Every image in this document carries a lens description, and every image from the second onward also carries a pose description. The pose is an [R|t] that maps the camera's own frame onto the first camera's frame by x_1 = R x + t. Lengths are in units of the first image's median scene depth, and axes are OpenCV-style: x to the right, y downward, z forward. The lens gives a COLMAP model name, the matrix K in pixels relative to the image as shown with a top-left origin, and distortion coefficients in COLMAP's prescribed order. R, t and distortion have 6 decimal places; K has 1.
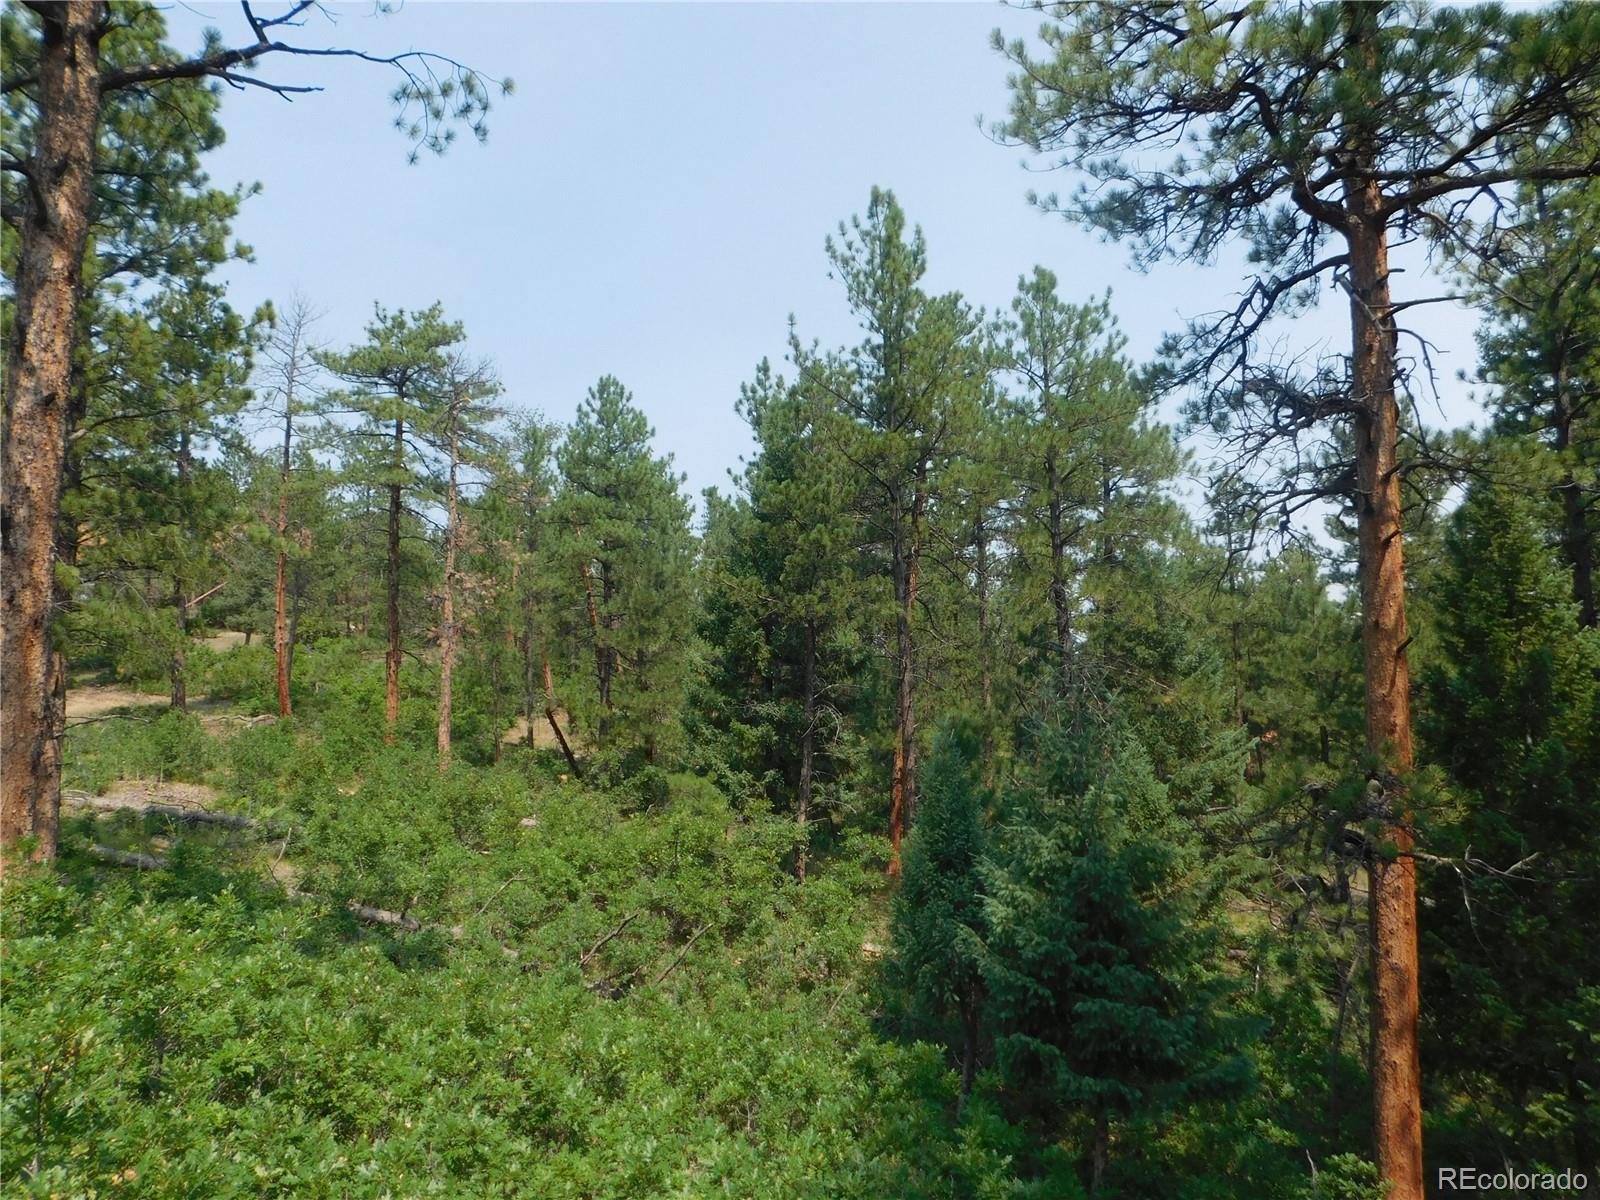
lens RADIAL K [[1060.0, 0, 805.1], [0, 1060.0, 600.5], [0, 0, 1]] dist [-0.073209, 0.058294]
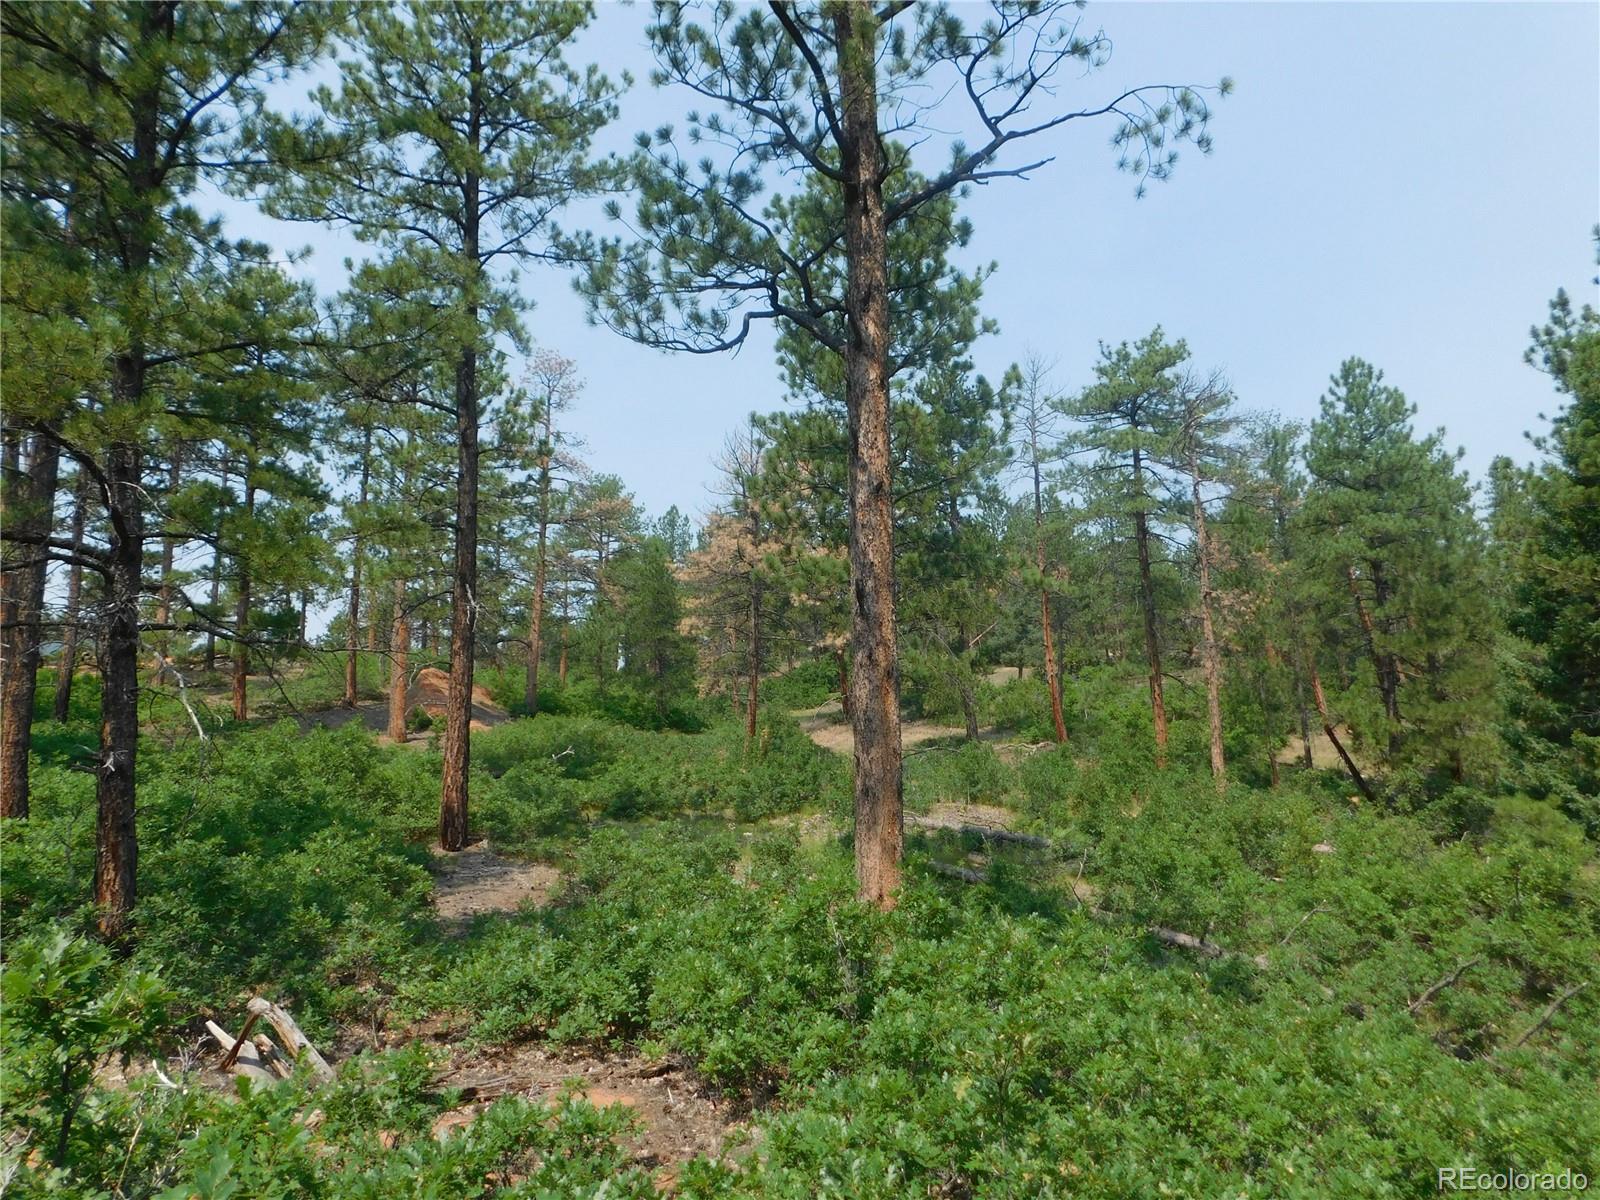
lens RADIAL K [[1060.0, 0, 800.5], [0, 1060.0, 604.6], [0, 0, 1]] dist [-0.073209, 0.058294]
pose [[0.768280, -0.104630, -0.631504, -0.012837], [0.094395, 0.994284, -0.049897, -0.002097], [0.633115, -0.021276, 0.773765, -0.003646]]
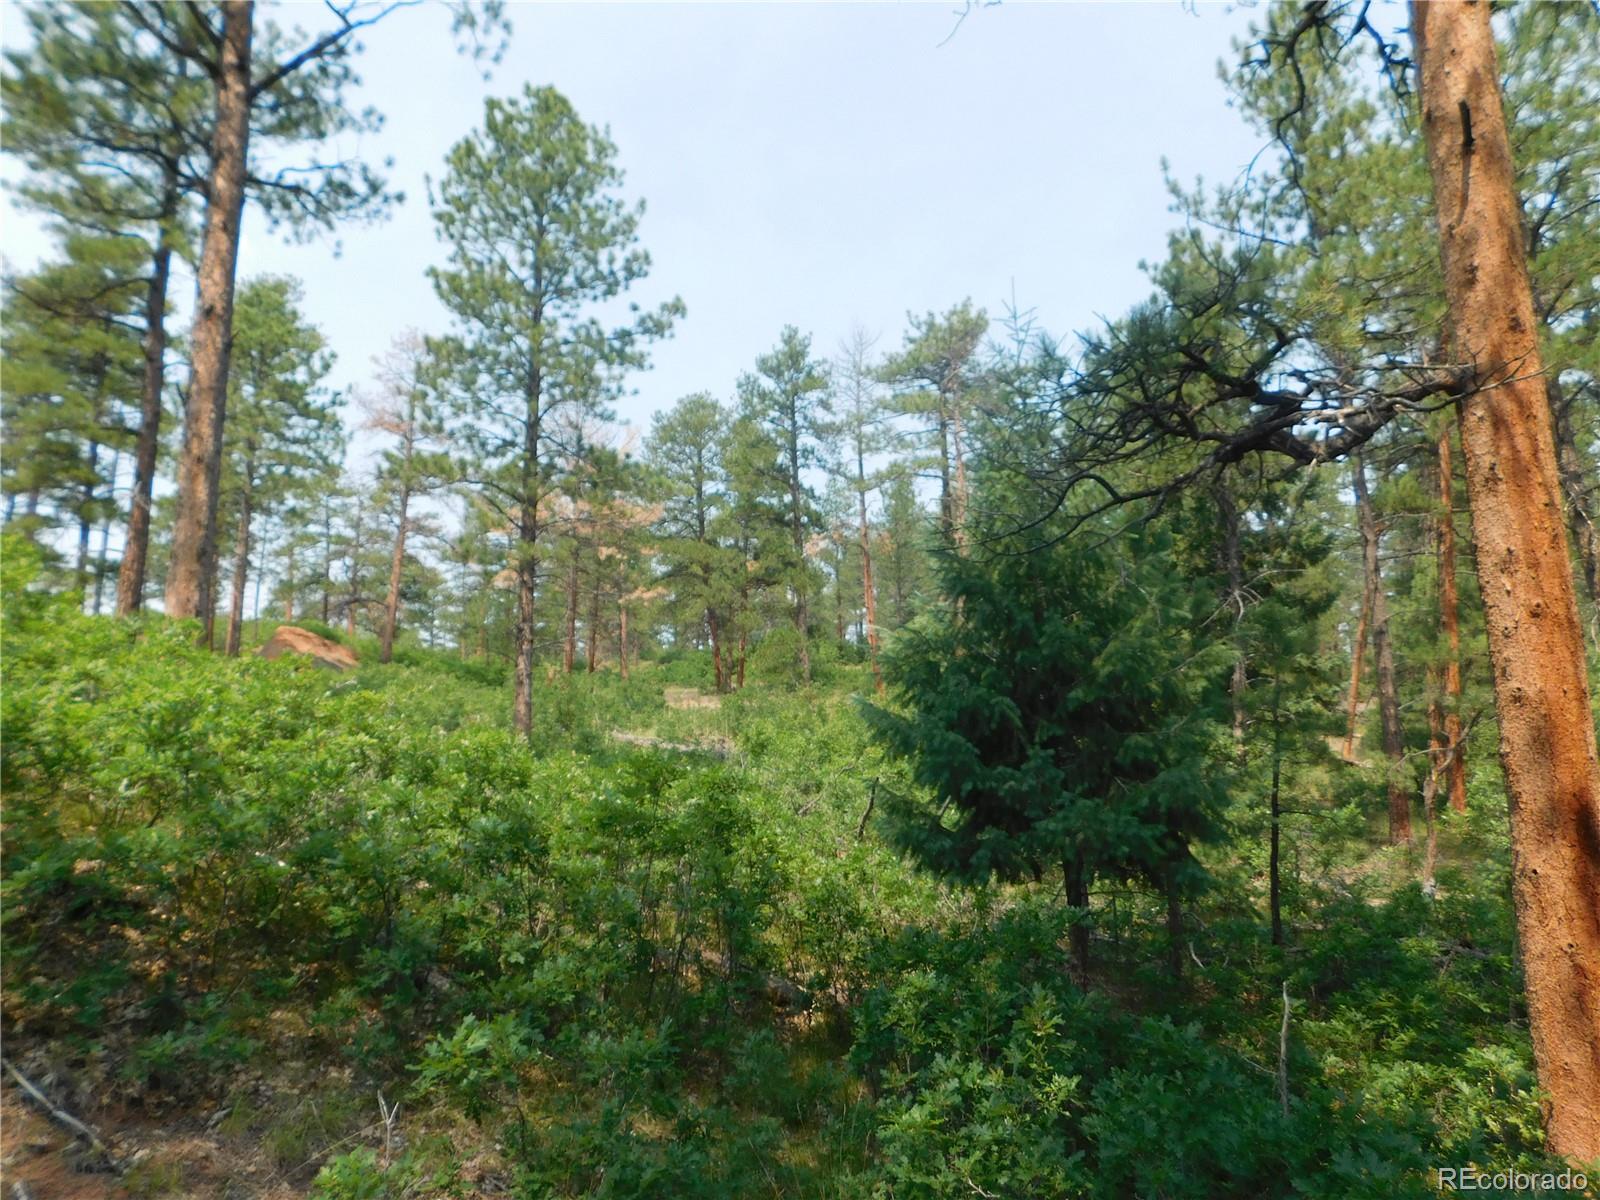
lens RADIAL K [[1060.0, 0, 797.7], [0, 1060.0, 599.8], [0, 0, 1]] dist [-0.073209, 0.058294]
pose [[0.772959, -0.115042, -0.623939, 0.259141], [0.093364, 0.993342, -0.067490, 0.129537], [0.627549, -0.006086, 0.778553, 0.131006]]
